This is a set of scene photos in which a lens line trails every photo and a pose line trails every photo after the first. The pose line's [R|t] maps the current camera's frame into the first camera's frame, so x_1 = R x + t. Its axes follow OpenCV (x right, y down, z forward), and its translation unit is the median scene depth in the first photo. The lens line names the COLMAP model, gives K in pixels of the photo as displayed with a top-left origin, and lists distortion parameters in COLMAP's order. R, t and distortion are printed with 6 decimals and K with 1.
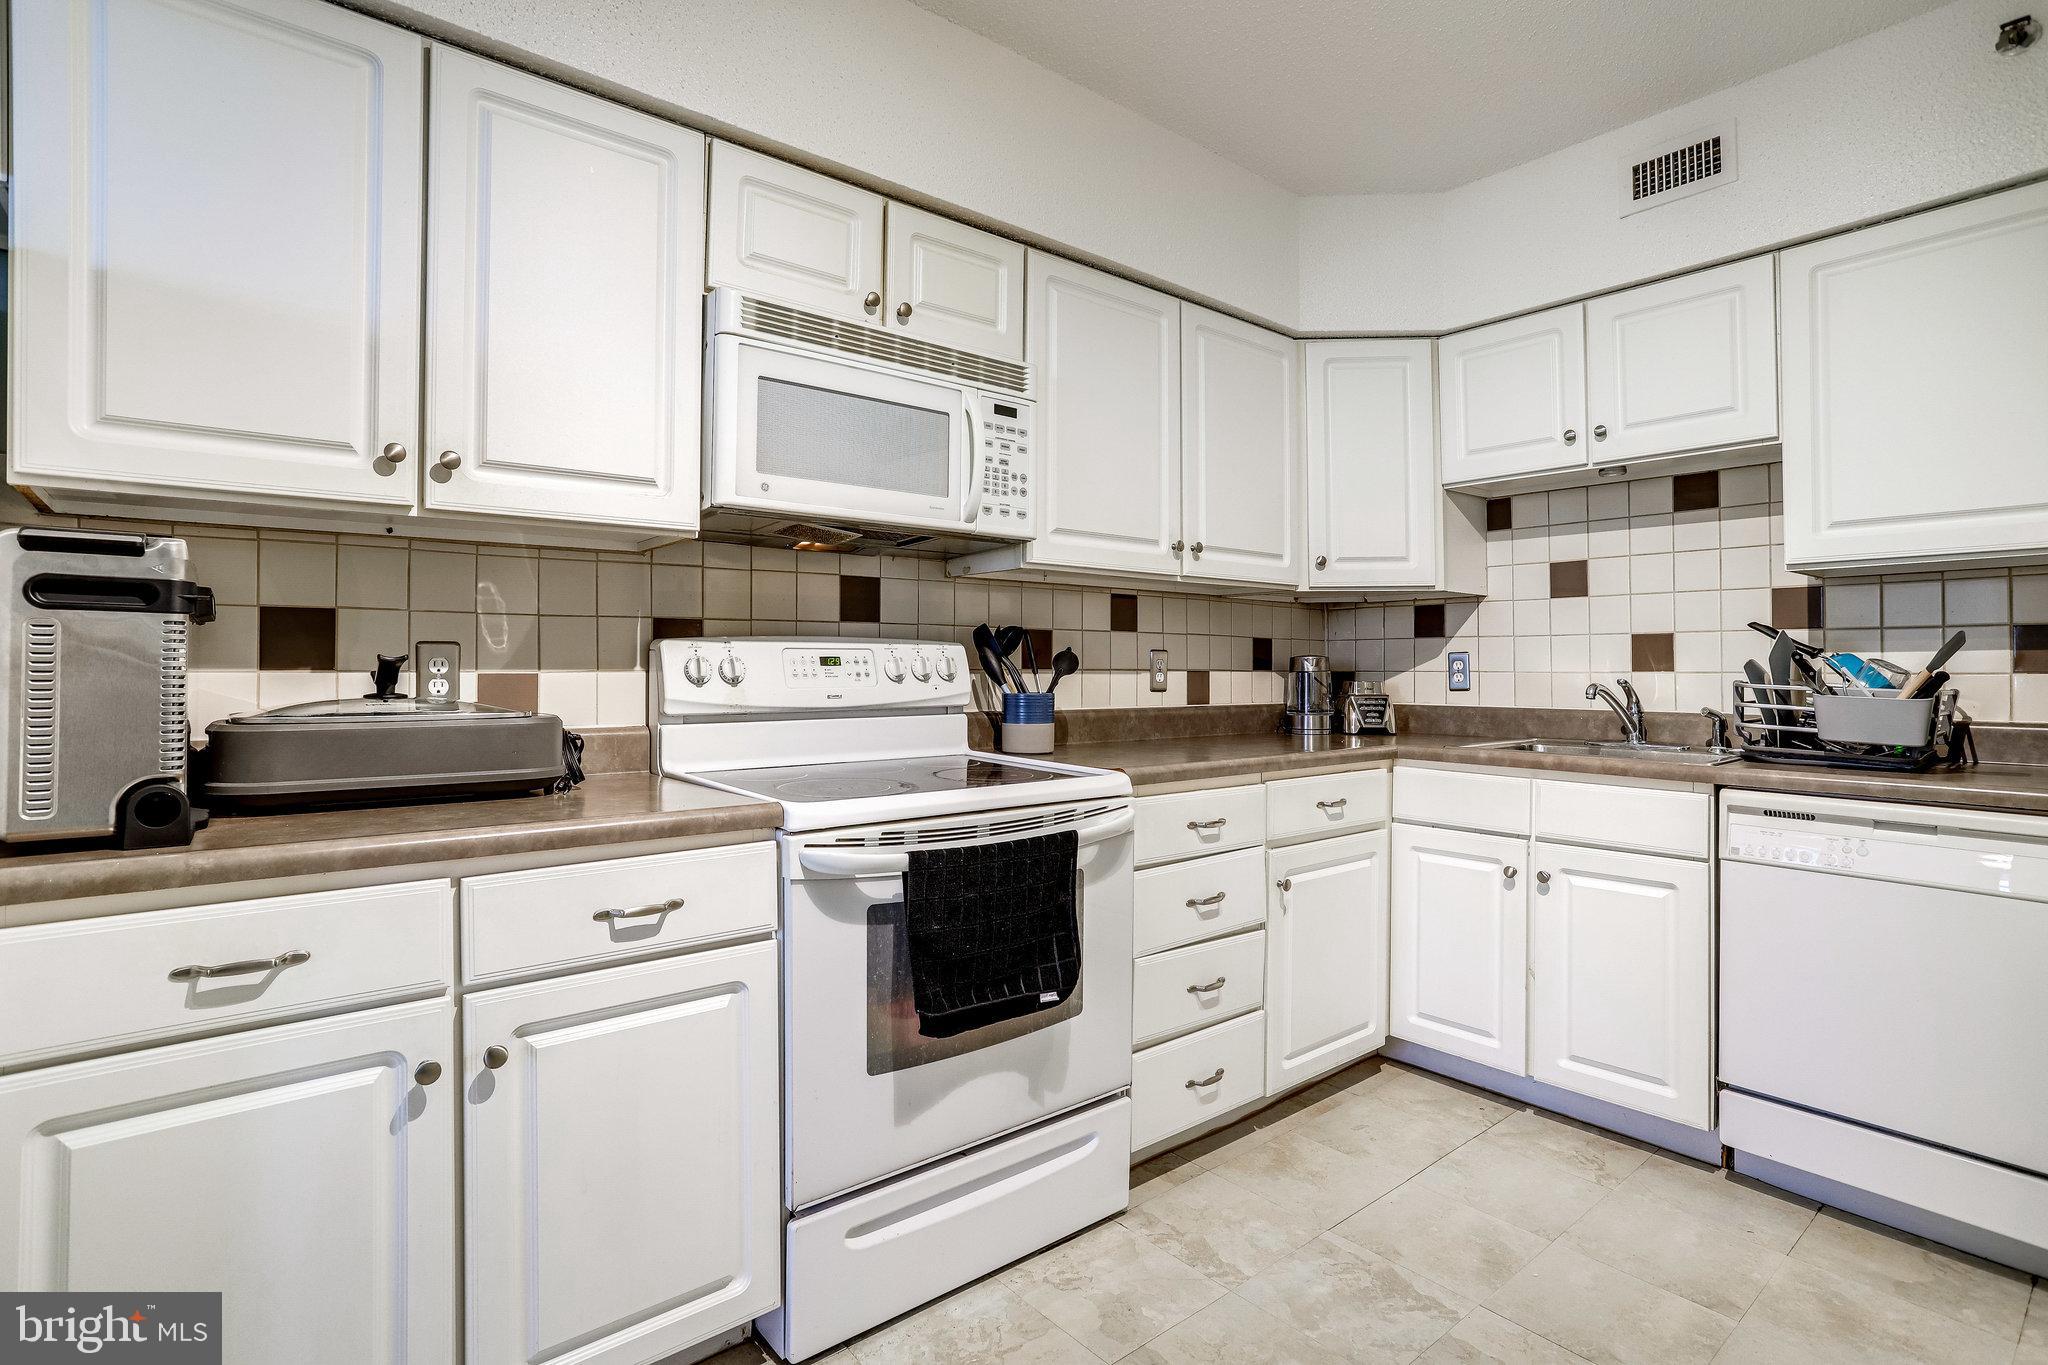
lens RADIAL K [[1011.0, 0, 1017.4], [0, 1011.0, 651.7], [0, 0, 1]] dist [-0.058027, 0.037602]
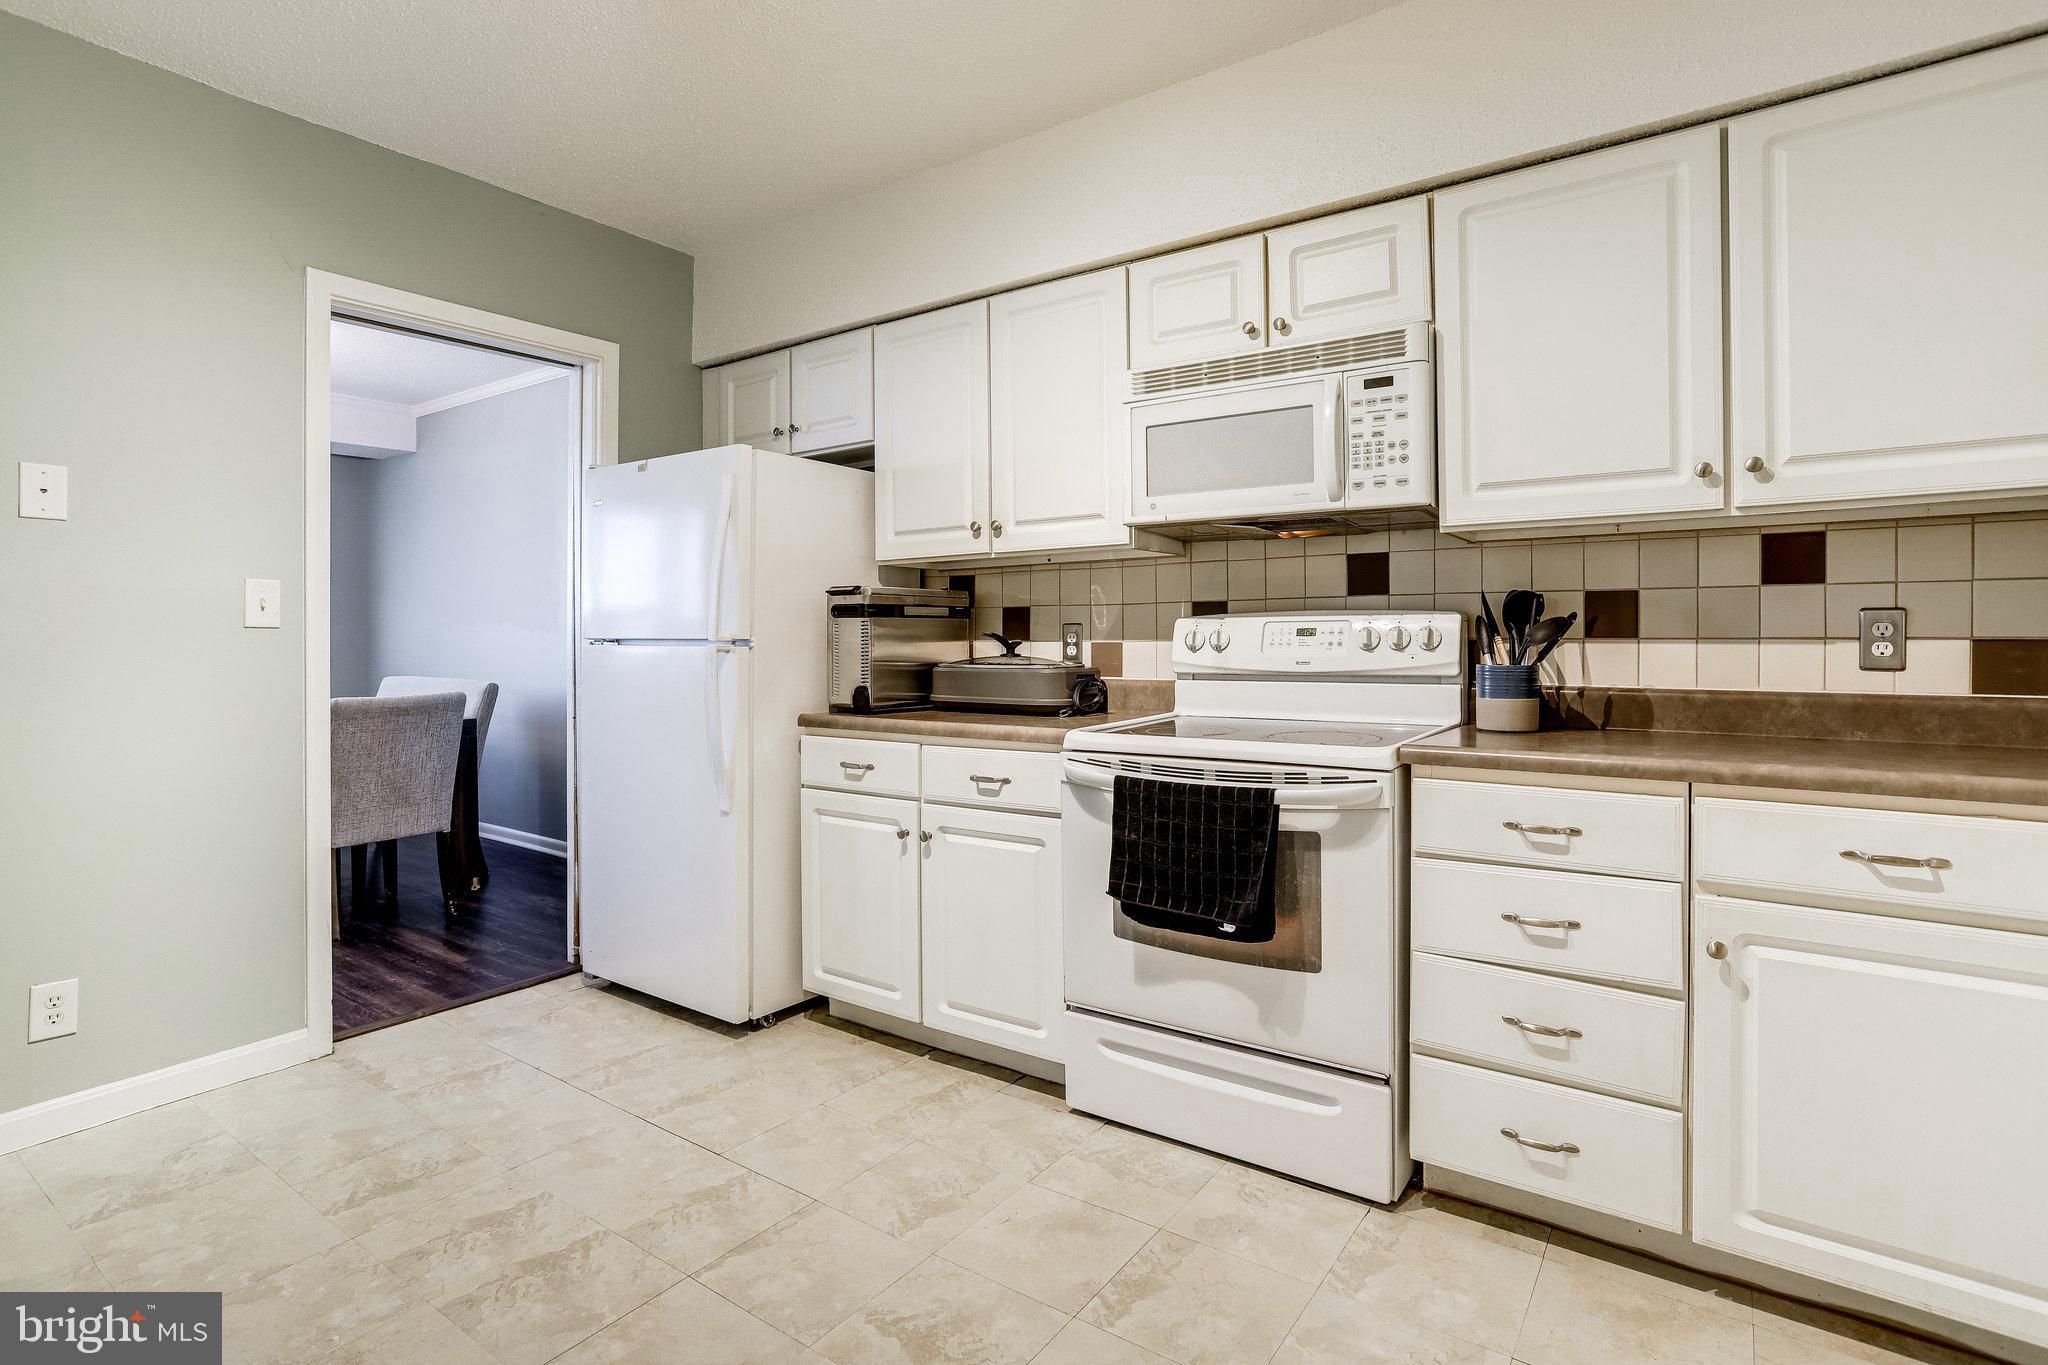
lens RADIAL K [[1032.7, 0, 1013.5], [0, 1032.7, 630.3], [0, 0, 1]] dist [-0.049343, 0.029865]
pose [[0.250468, -0.008667, -0.968086, 0.885178], [0.020874, 0.999776, -0.003550, 0.004486], [0.967900, -0.019319, 0.250593, 0.386326]]
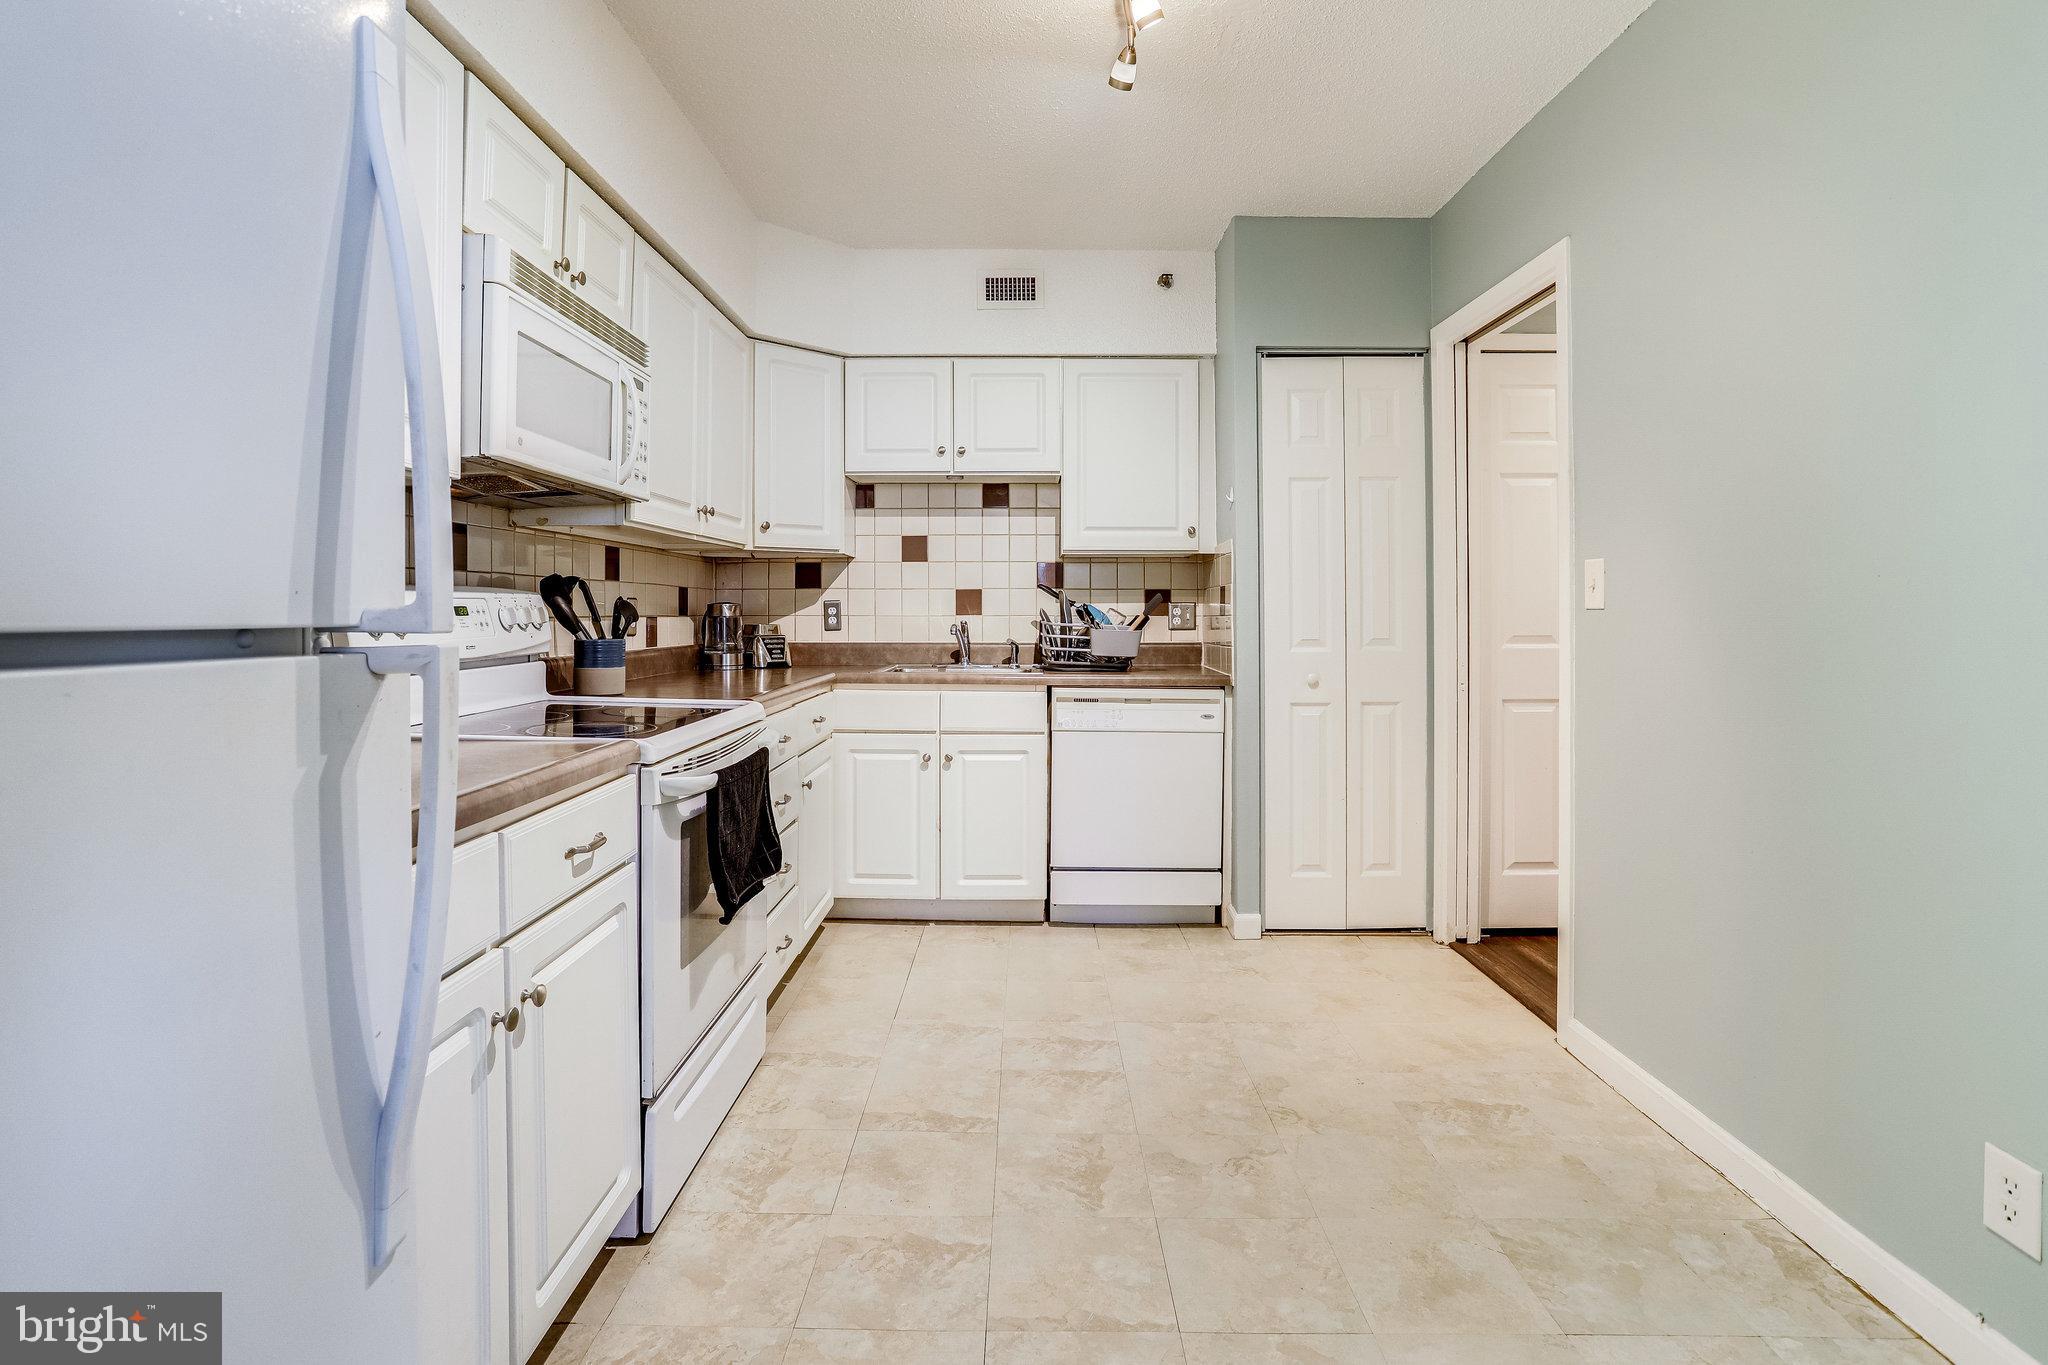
lens RADIAL K [[1022.6, 0, 1017.9], [0, 1022.6, 604.0], [0, 0, 1]] dist [-0.057412, 0.033084]
pose [[0.644885, 0.002044, 0.764277, -0.591012], [-0.011313, 0.999912, 0.006872, -0.010049], [-0.764196, -0.013077, 0.644851, -0.037143]]
